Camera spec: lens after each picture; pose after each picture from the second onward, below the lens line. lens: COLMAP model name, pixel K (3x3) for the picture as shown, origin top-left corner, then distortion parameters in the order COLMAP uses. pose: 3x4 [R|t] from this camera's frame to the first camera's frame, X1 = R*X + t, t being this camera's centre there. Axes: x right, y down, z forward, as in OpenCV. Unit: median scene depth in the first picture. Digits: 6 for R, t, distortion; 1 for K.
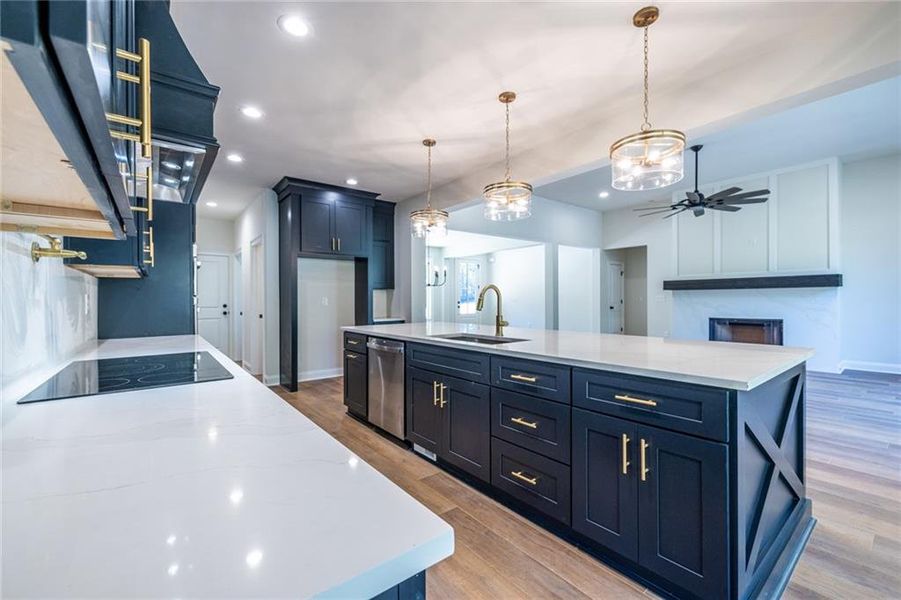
lens RADIAL K [[381.6, 0, 453.0], [0, 381.6, 301.8], [0, 0, 1]] dist [-0.003715, 0.000902]
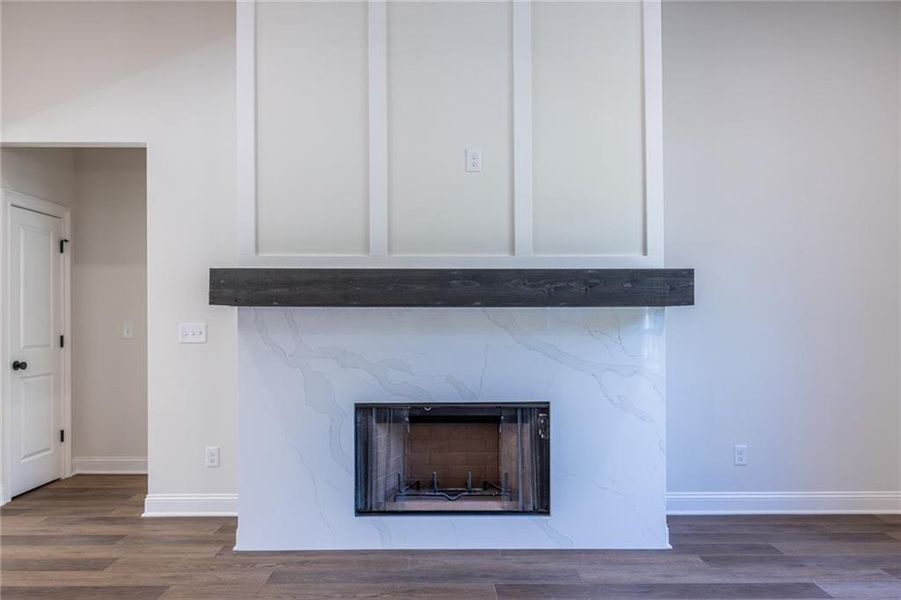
lens RADIAL K [[678.8, 0, 453.7], [0, 678.8, 307.8], [0, 0, 1]] dist [0.010336, -0.004044]
pose [[0.623465, 0.018912, 0.781622, 0.319196], [0.002256, 0.999660, -0.025986, -0.017773], [-0.781848, 0.017965, 0.623210, 0.629563]]
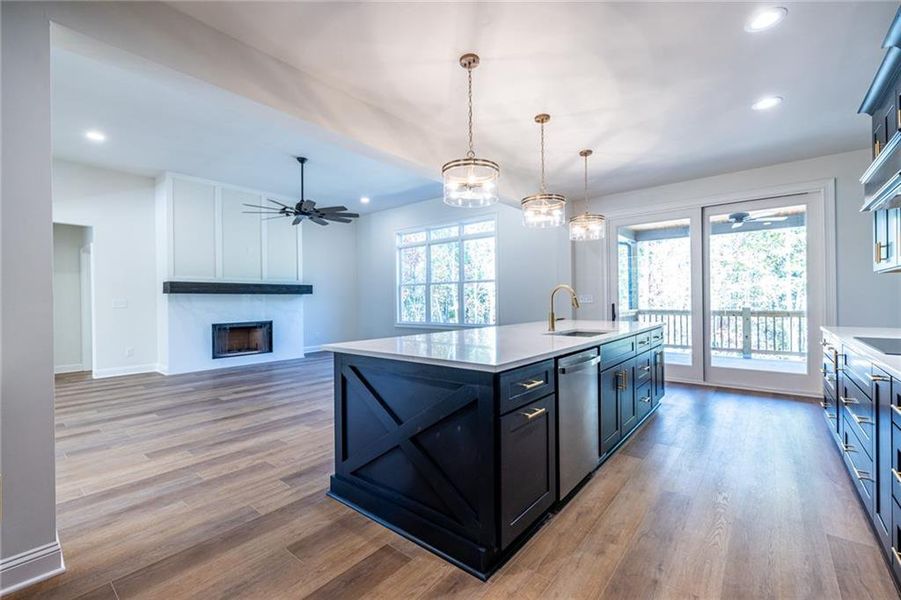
lens RADIAL K [[381.6, 0, 449.8], [0, 381.6, 299.9], [0, 0, 1]] dist [-0.003715, 0.000902]
pose [[-0.196296, 0.005306, 0.980530, -0.363656], [0.017761, 0.999841, -0.001855, -0.005504], [-0.980384, 0.017052, -0.196359, 0.624597]]
